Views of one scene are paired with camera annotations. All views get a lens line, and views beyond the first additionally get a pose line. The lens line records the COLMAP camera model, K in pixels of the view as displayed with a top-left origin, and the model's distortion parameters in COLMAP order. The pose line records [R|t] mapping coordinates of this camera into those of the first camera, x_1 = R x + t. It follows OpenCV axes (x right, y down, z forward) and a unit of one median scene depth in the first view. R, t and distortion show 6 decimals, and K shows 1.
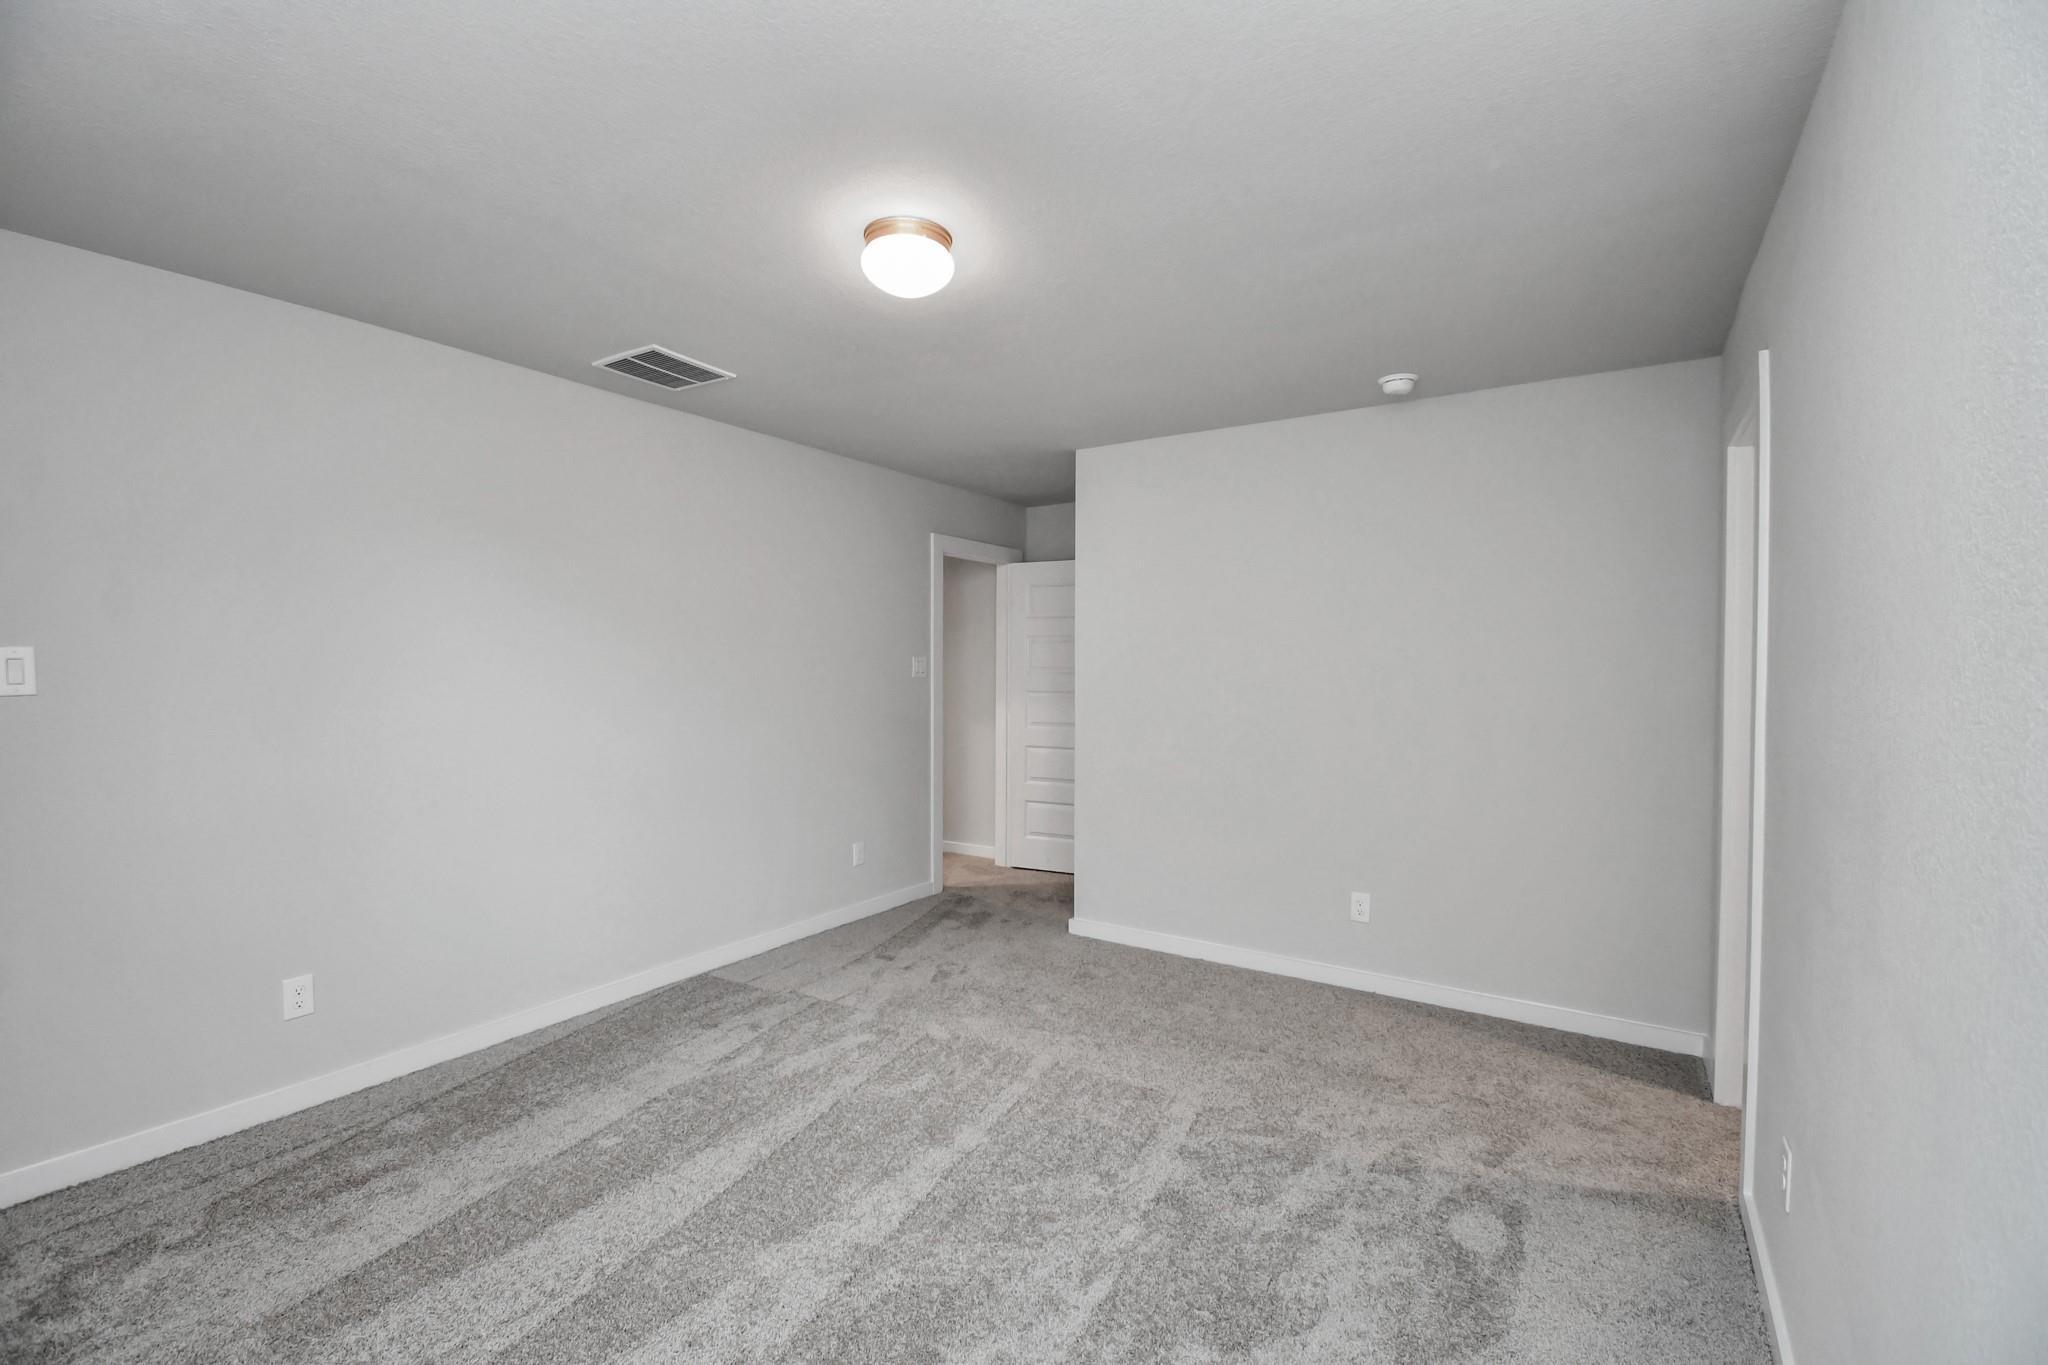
lens RADIAL K [[898.0, 0, 1015.5], [0, 898.0, 685.6], [0, 0, 1]] dist [0.024527, -0.028474]
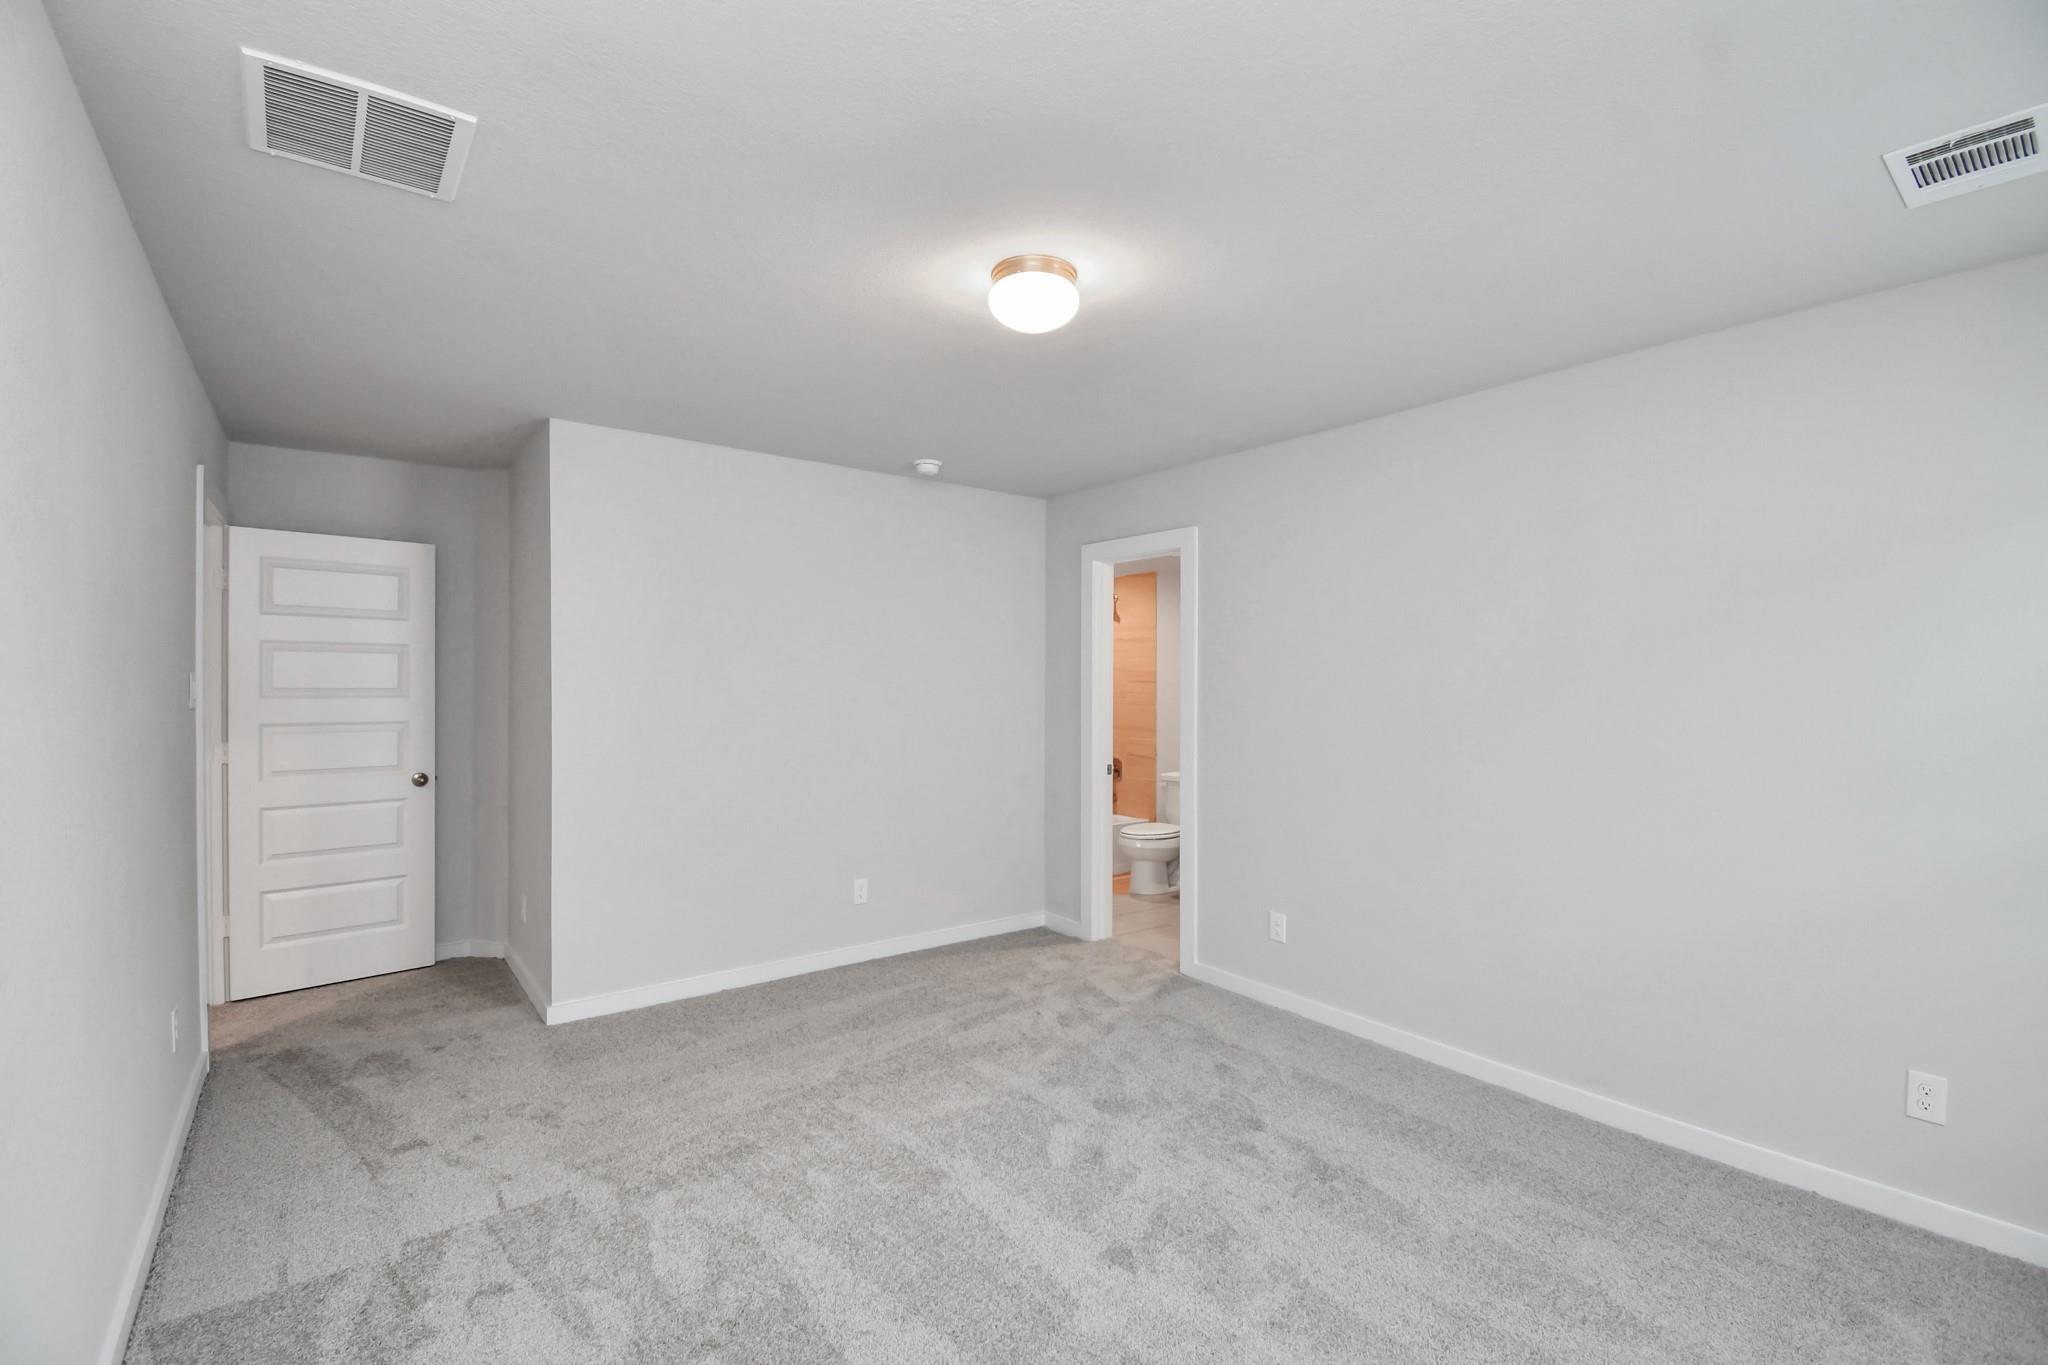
lens RADIAL K [[898.0, 0, 1015.5], [0, 898.0, 685.6], [0, 0, 1]] dist [0.024527, -0.028474]
pose [[0.338048, -0.007825, 0.941096, -0.709670], [0.017966, 0.999837, 0.001860, -0.023573], [-0.940957, 0.016279, 0.338134, 0.441346]]
